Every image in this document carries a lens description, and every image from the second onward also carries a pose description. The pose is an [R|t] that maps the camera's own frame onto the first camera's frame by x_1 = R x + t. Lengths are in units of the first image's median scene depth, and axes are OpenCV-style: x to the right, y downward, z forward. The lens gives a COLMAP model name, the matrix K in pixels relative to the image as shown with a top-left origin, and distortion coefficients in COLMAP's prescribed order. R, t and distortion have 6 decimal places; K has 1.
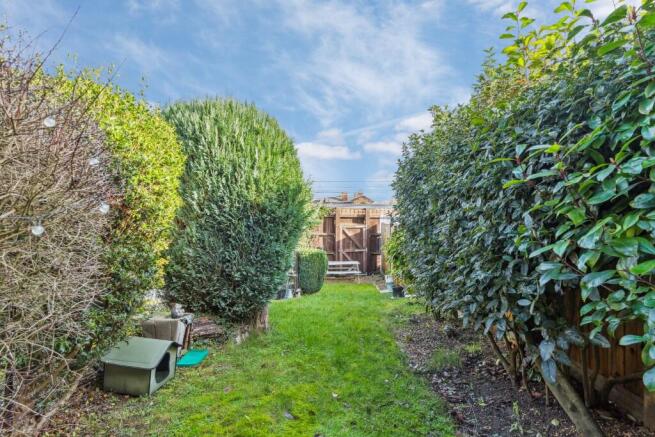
lens RADIAL K [[344.2, 0, 327.5], [0, 344.2, 218.5], [0, 0, 1]] dist [0.003254, 0.000730]
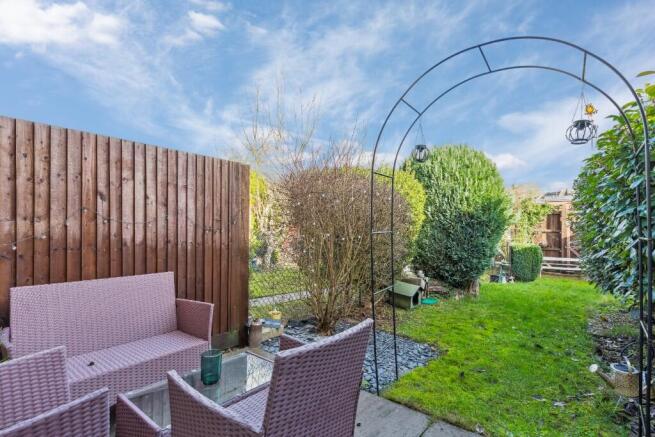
lens RADIAL K [[317.9, 0, 327.5], [0, 317.9, 218.5], [0, 0, 1]] dist [0.022229, -0.000256]
pose [[0.793469, -0.006420, -0.608577, 0.053560], [0.016883, 0.999792, 0.011466, -0.013307], [0.608377, -0.019373, 0.793412, -0.169431]]
